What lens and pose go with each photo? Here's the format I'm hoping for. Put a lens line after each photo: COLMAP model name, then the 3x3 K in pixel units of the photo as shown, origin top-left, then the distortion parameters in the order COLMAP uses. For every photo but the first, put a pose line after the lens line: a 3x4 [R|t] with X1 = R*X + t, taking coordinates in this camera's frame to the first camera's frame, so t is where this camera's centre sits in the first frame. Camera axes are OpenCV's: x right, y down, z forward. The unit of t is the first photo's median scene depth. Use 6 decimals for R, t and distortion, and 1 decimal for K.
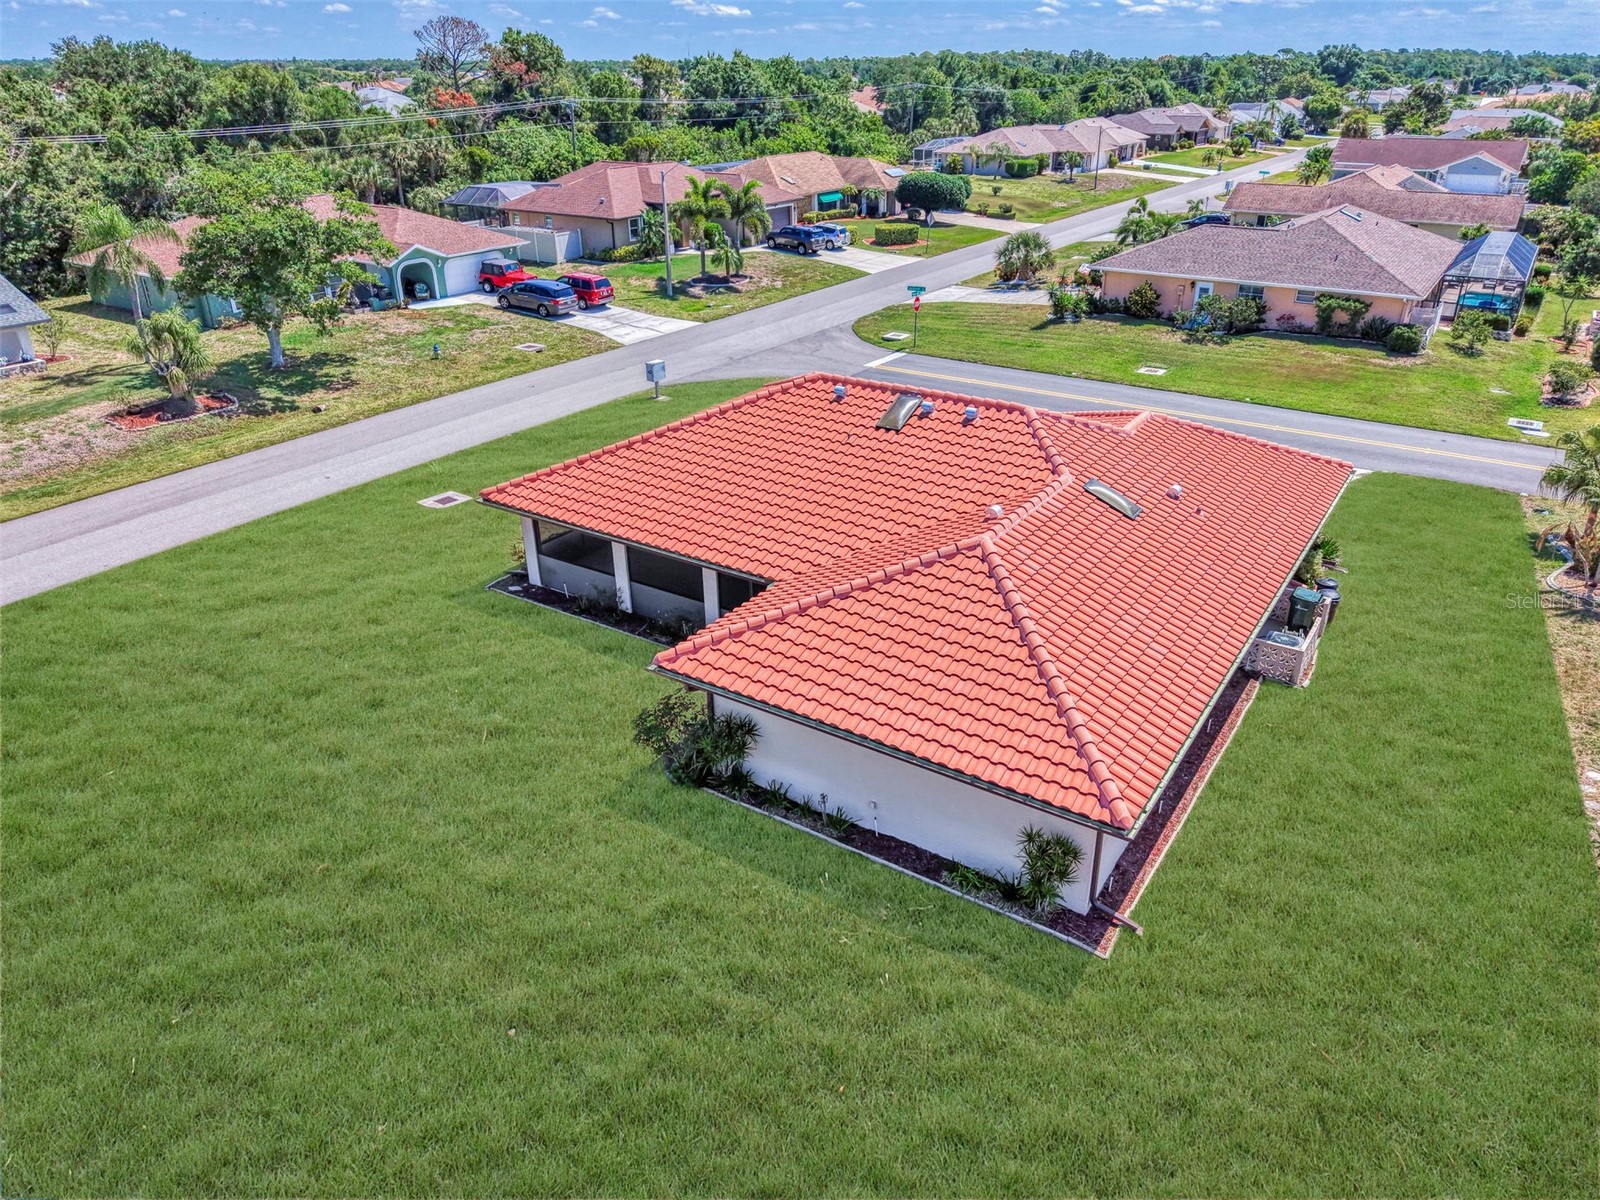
lens RADIAL K [[1073.0, 0, 815.7], [0, 1073.0, 680.4], [0, 0, 1]] dist [-0.002347, -0.004131]
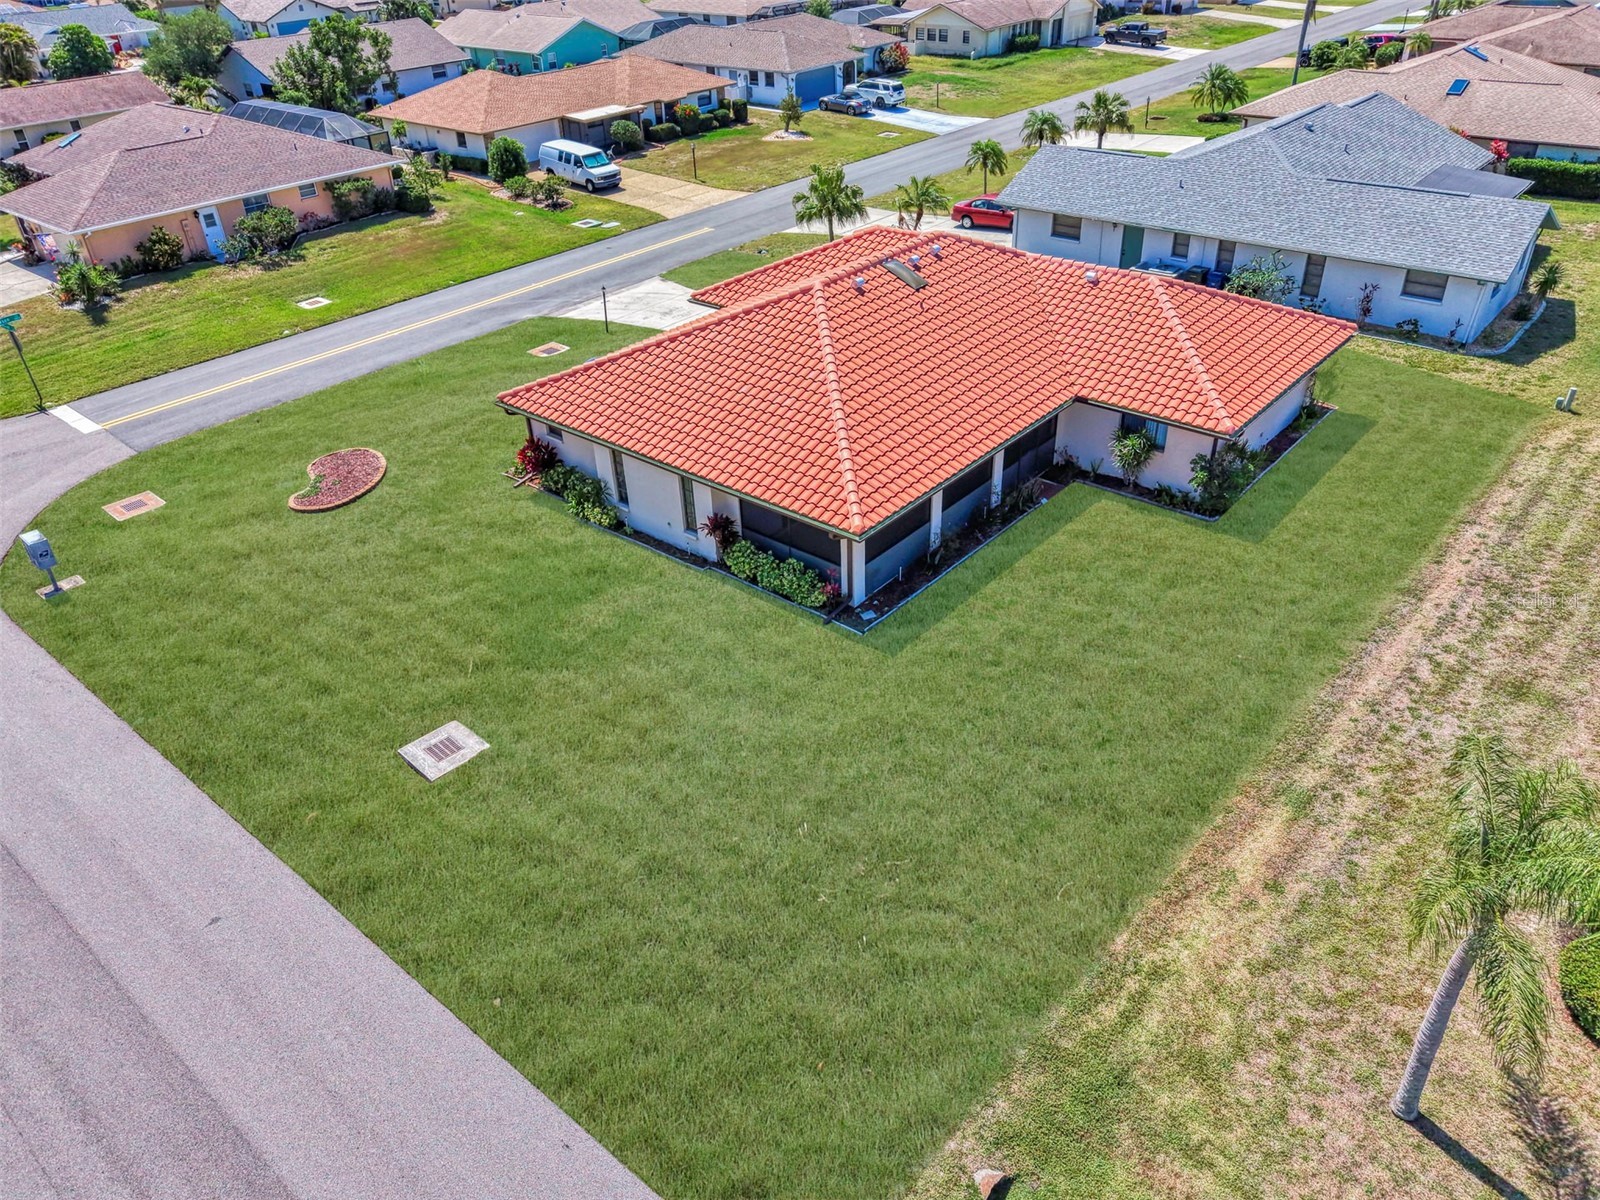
lens RADIAL K [[1112.6, 0, 803.2], [0, 1112.6, 649.7], [0, 0, 1]] dist [0.015379, -0.001782]
pose [[0.125922, -0.575592, 0.807984, -0.641938], [0.526021, 0.729283, 0.437548, -0.302168], [-0.841098, 0.369919, 0.394606, 0.428473]]
